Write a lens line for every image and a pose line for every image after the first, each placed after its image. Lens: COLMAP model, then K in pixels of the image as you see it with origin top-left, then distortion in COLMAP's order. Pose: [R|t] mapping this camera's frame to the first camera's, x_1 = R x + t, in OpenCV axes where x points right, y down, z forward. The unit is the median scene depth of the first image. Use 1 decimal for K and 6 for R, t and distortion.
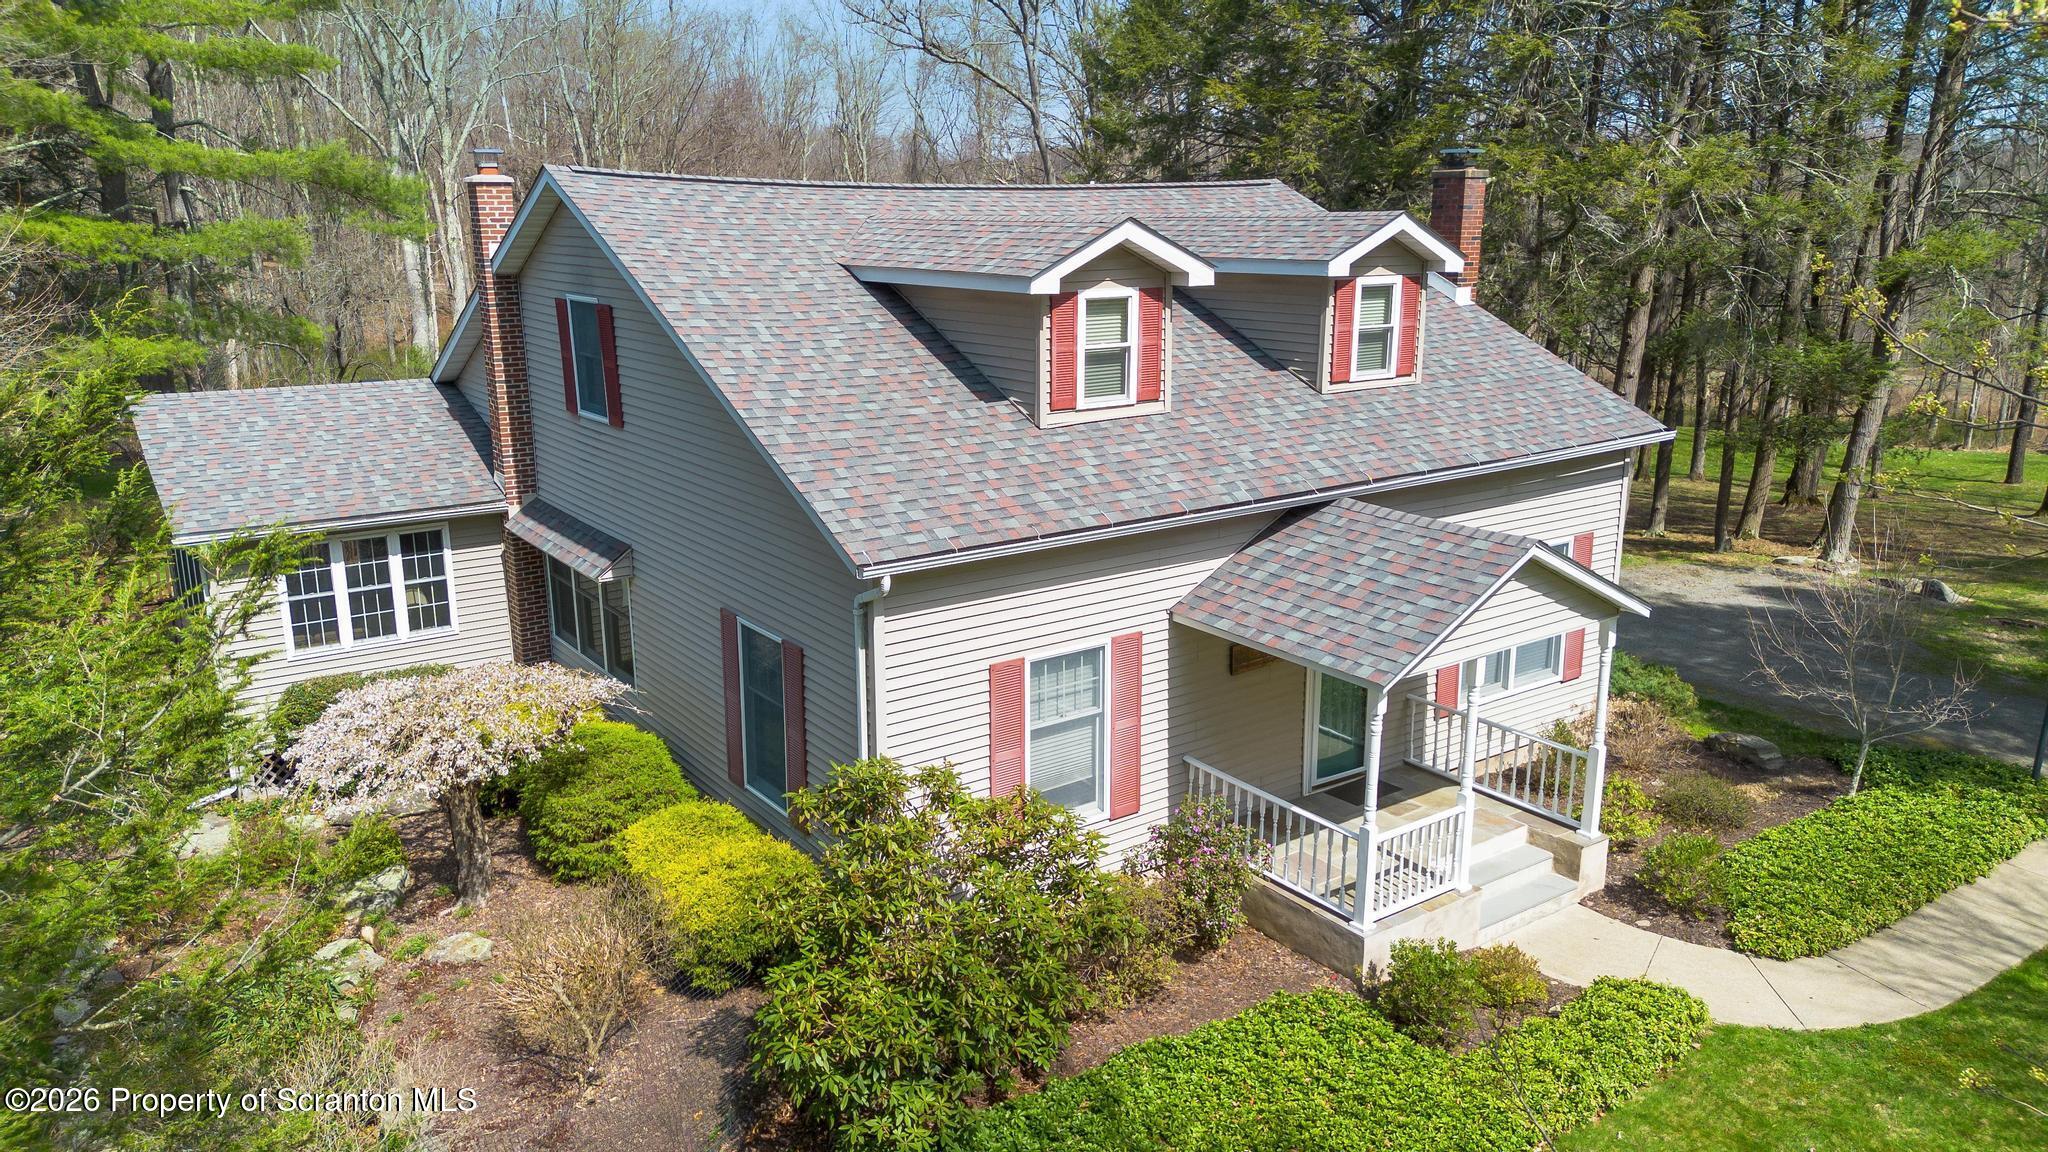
lens RADIAL K [[1441.5, 0, 1030.6], [0, 1441.5, 541.0], [0, 0, 1]] dist [0.052646, -0.020913]
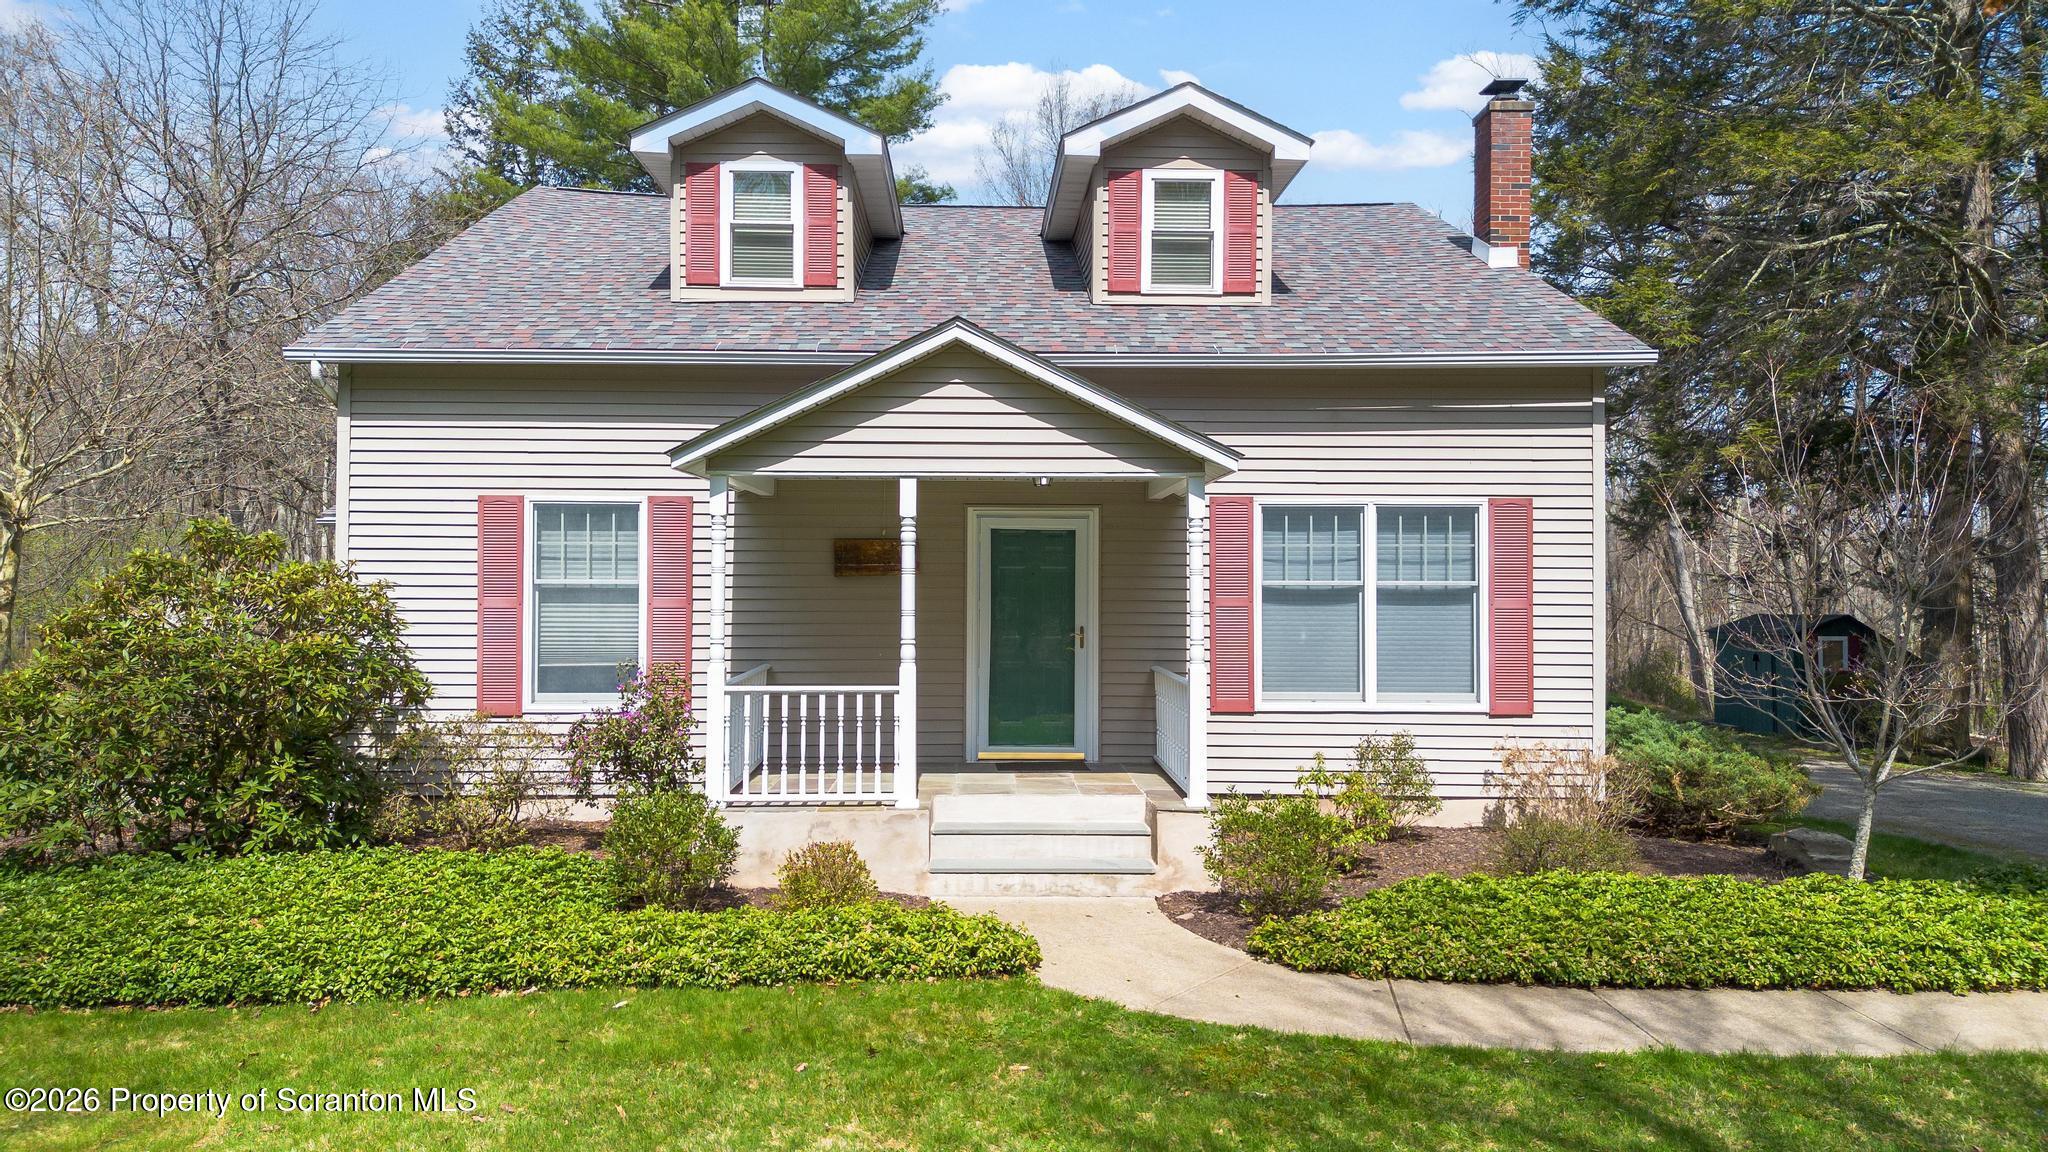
lens RADIAL K [[1441.5, 0, 1029.4], [0, 1441.5, 525.6], [0, 0, 1]] dist [0.052646, -0.020913]
pose [[0.840755, -0.013193, -0.541255, 0.709919], [-0.127050, 0.966981, -0.220922, 0.241798], [0.526298, 0.254508, 0.811318, 0.381544]]
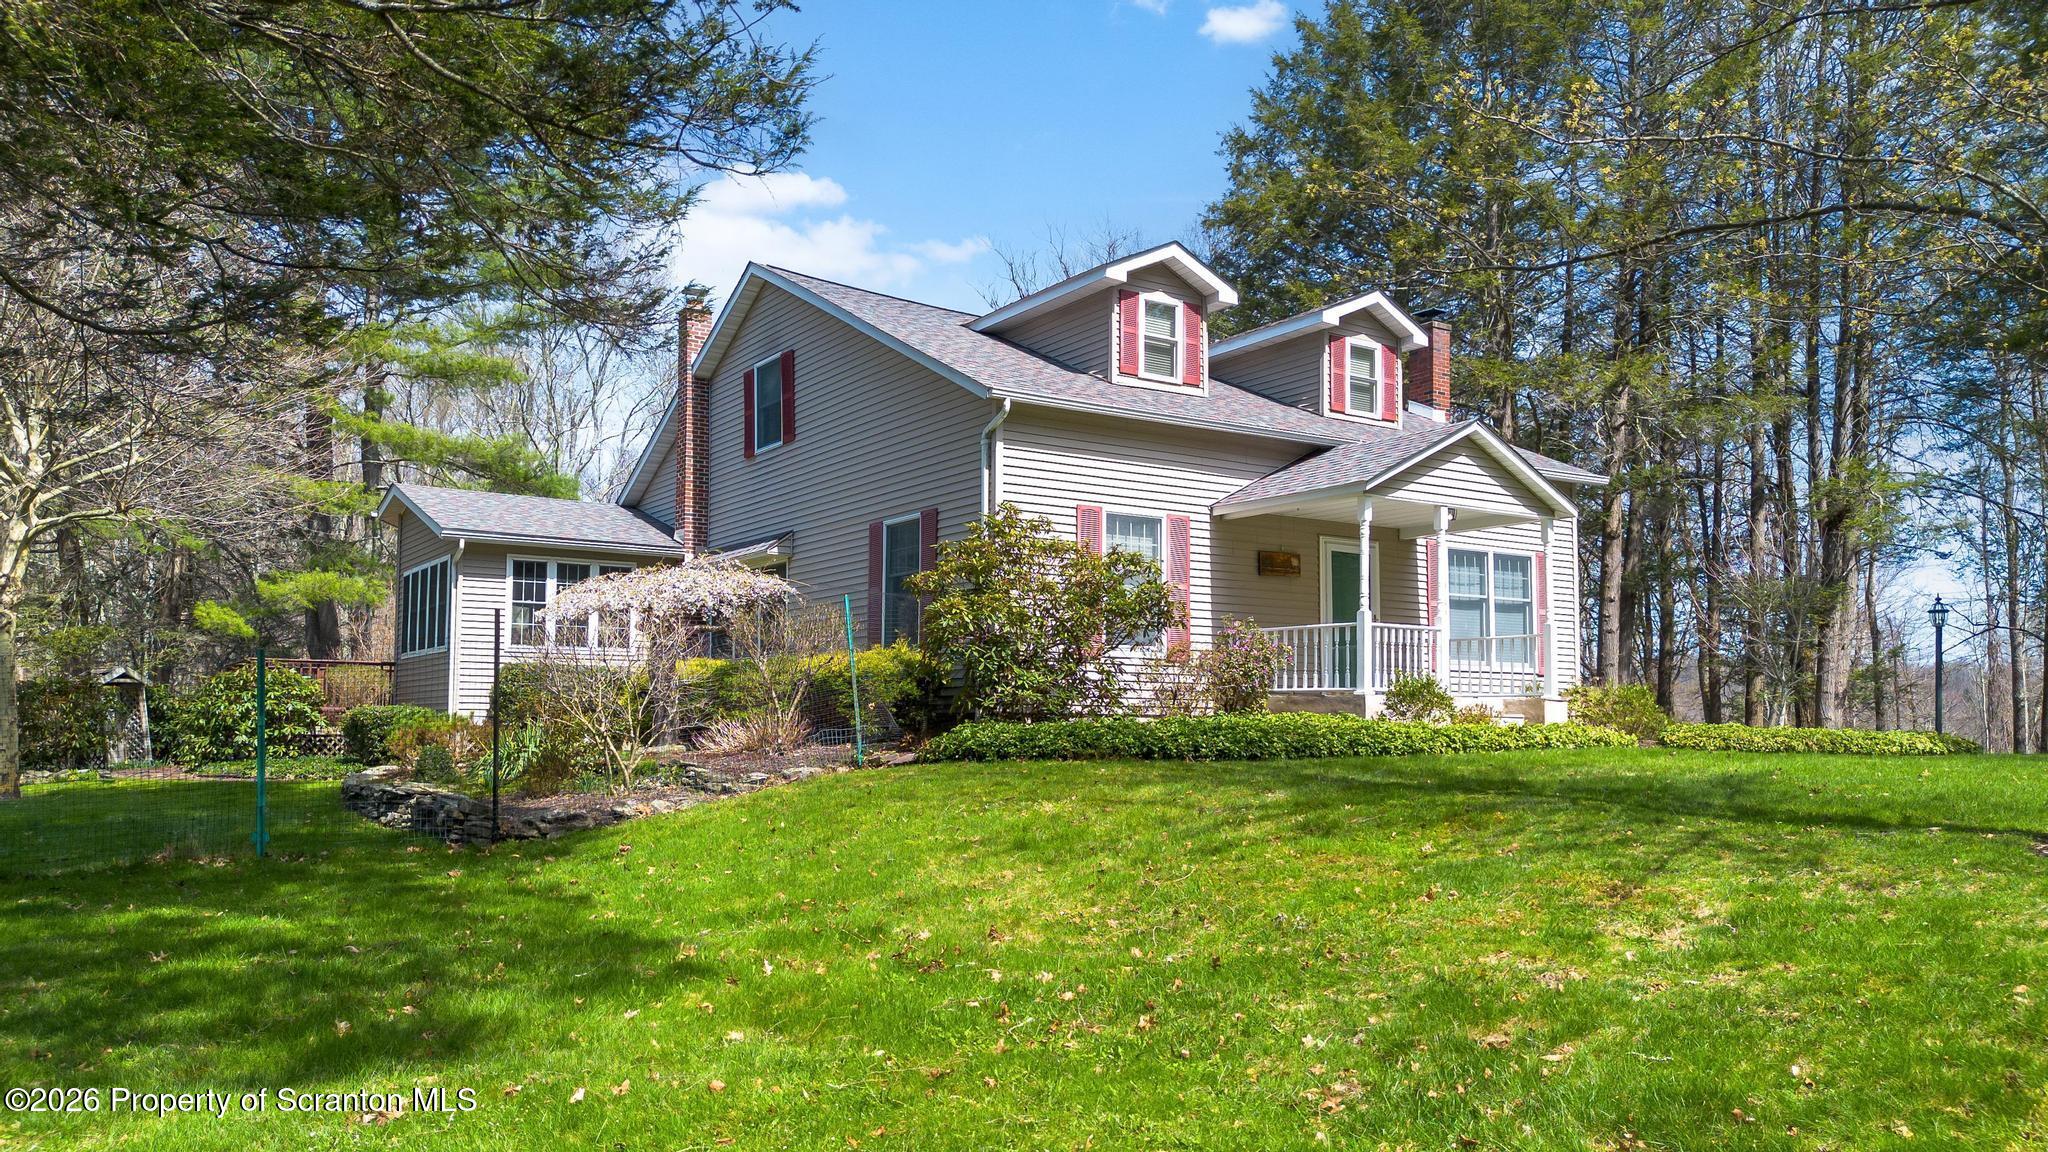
lens RADIAL K [[1441.5, 0, 1032.5], [0, 1441.5, 586.3], [0, 0, 1]] dist [0.052646, -0.020913]
pose [[0.999509, 0.006368, -0.030695, -0.025099], [-0.015653, 0.949734, -0.312668, 0.523874], [0.027161, 0.312995, 0.949366, -0.235523]]
